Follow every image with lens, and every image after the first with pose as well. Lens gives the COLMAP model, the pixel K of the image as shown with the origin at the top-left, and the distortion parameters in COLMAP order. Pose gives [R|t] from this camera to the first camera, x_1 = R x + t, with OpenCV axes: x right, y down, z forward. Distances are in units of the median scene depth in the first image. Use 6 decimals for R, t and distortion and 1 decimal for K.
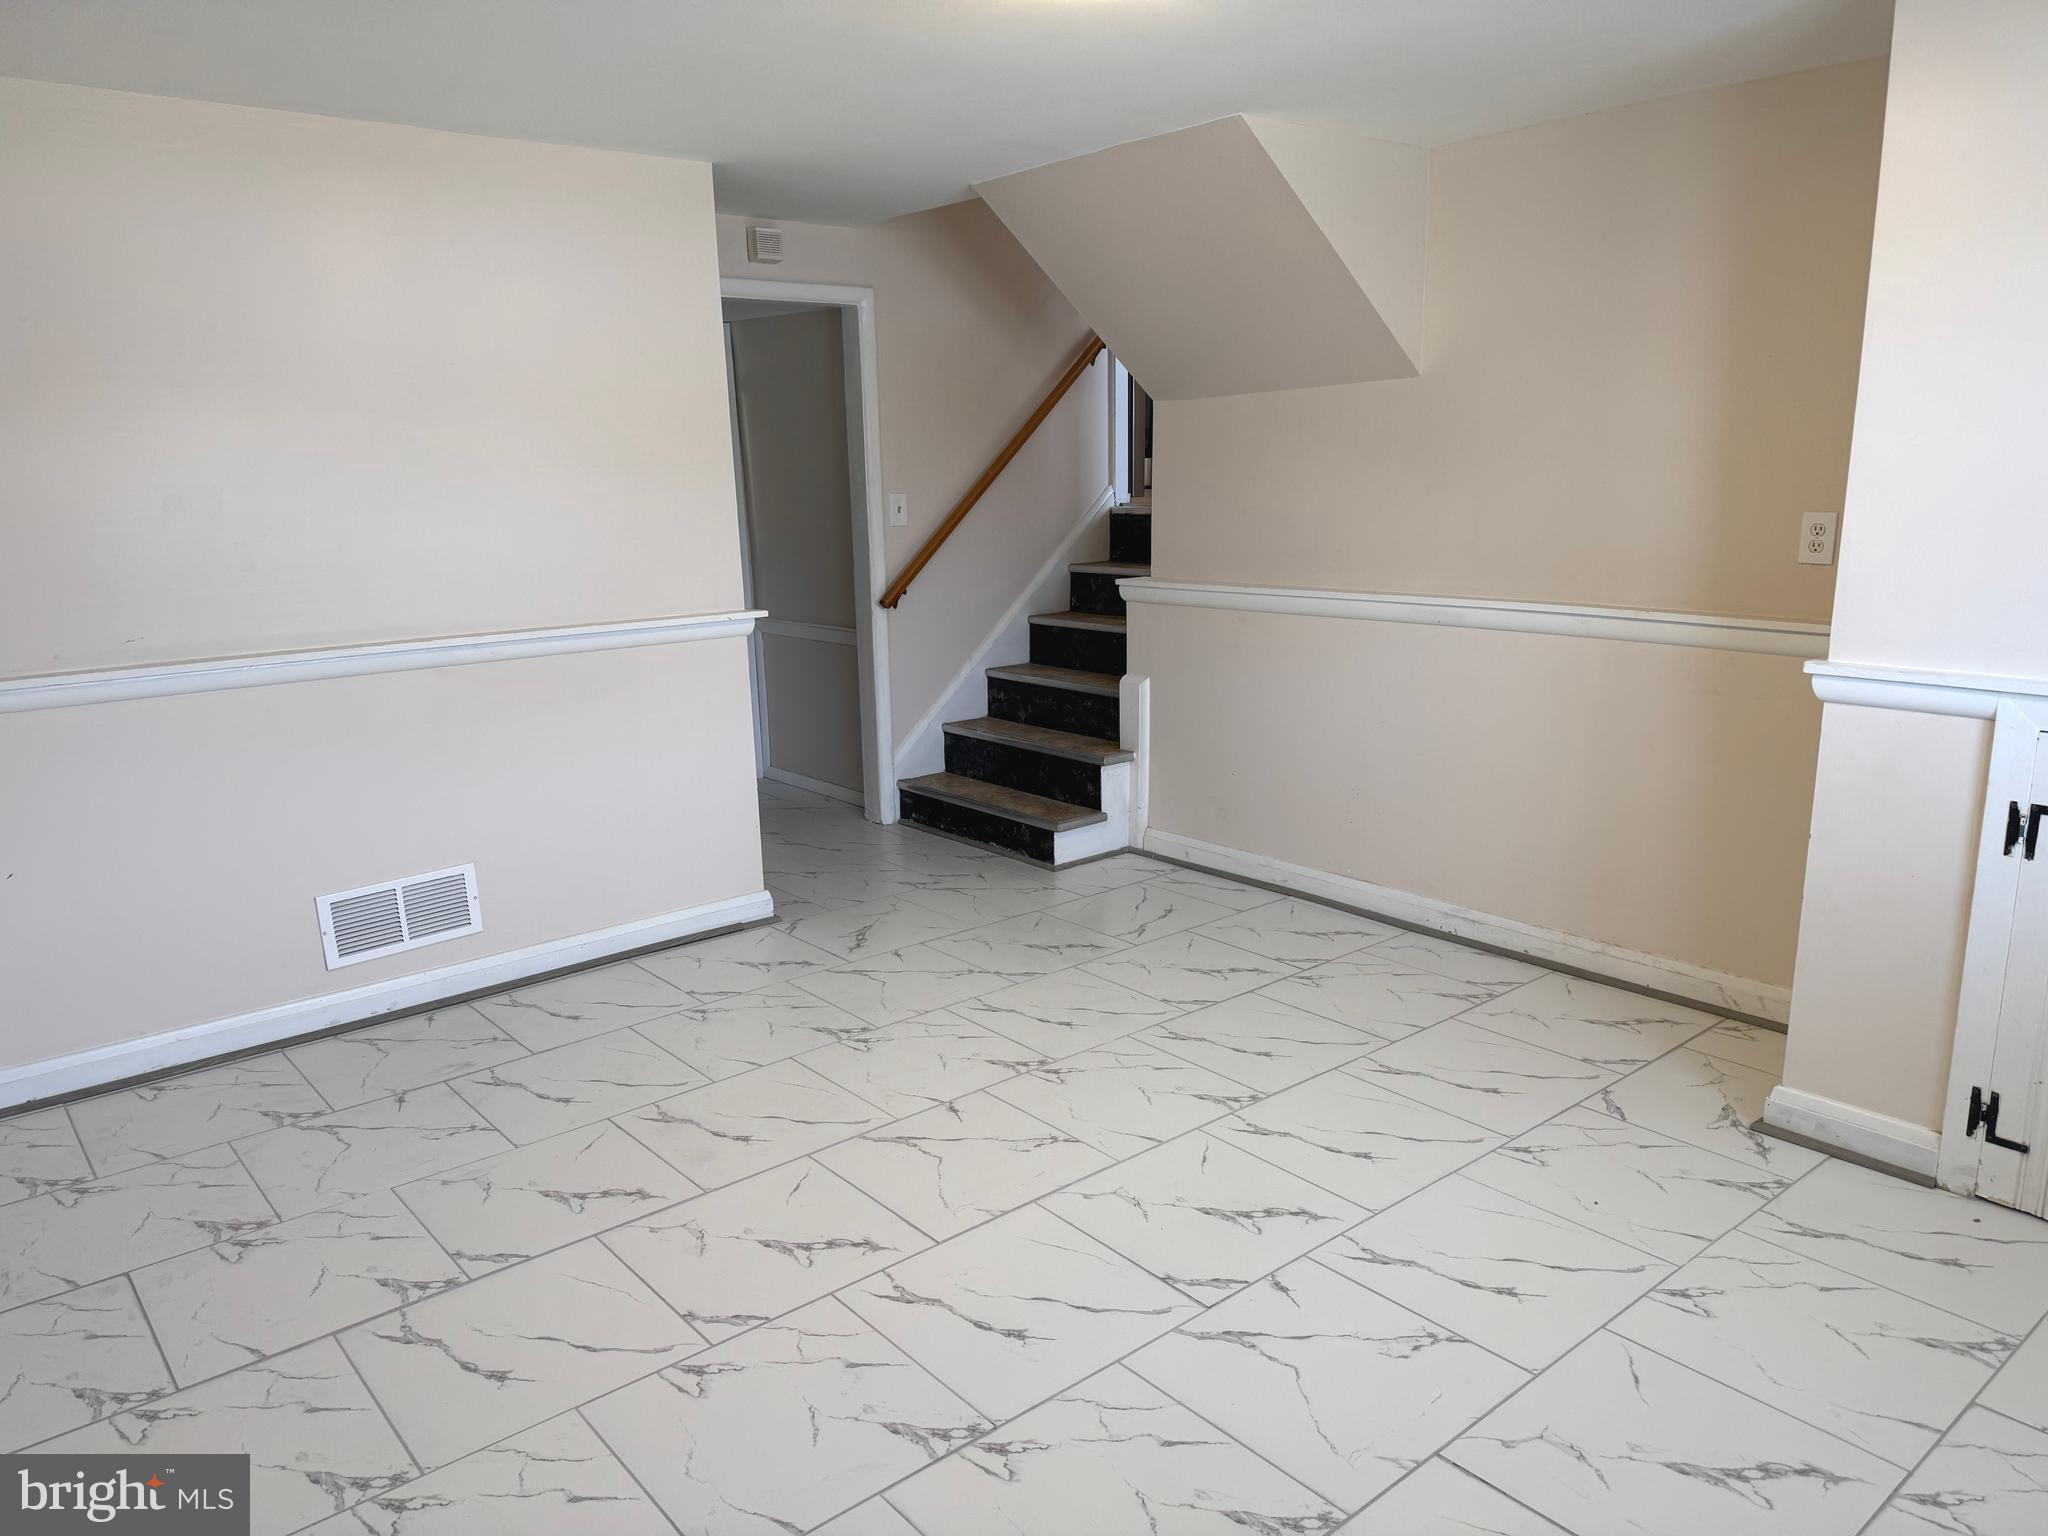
lens RADIAL K [[1434.6, 0, 1018.3], [0, 1434.6, 774.4], [0, 0, 1]] dist [0.052718, -0.063862]
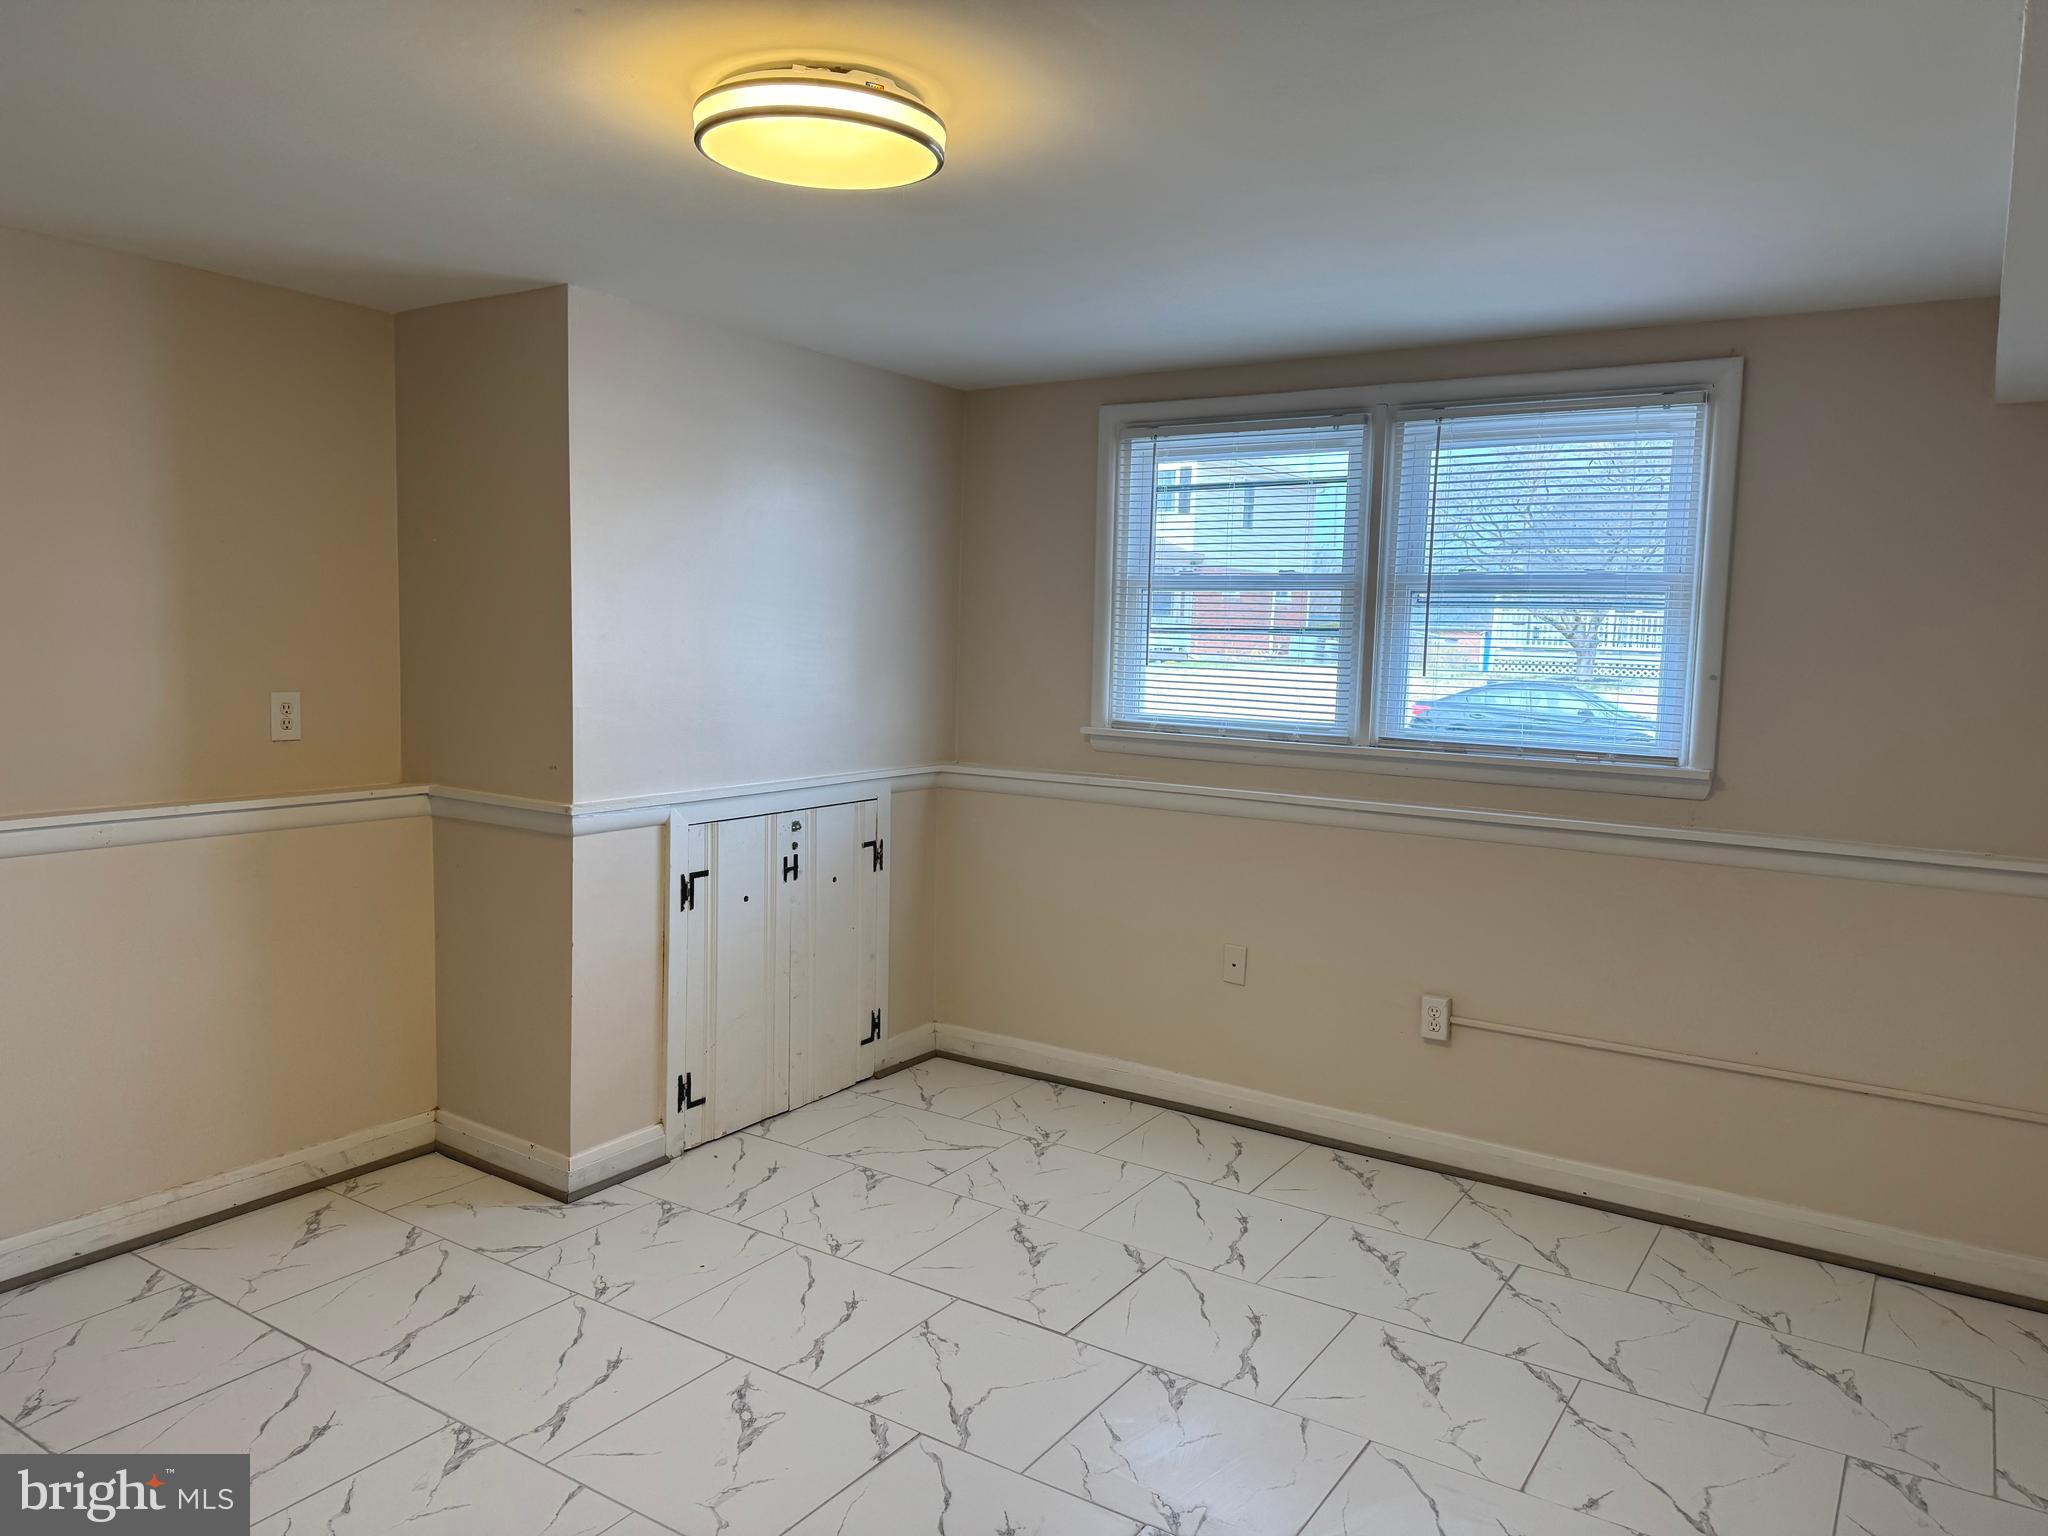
lens RADIAL K [[1434.6, 0, 1018.3], [0, 1434.6, 774.4], [0, 0, 1]] dist [0.052718, -0.063862]
pose [[-0.284327, -0.084826, 0.954967, -0.719787], [0.189996, 0.971337, 0.142849, -0.200400], [-0.939713, 0.222056, -0.260060, 0.914757]]
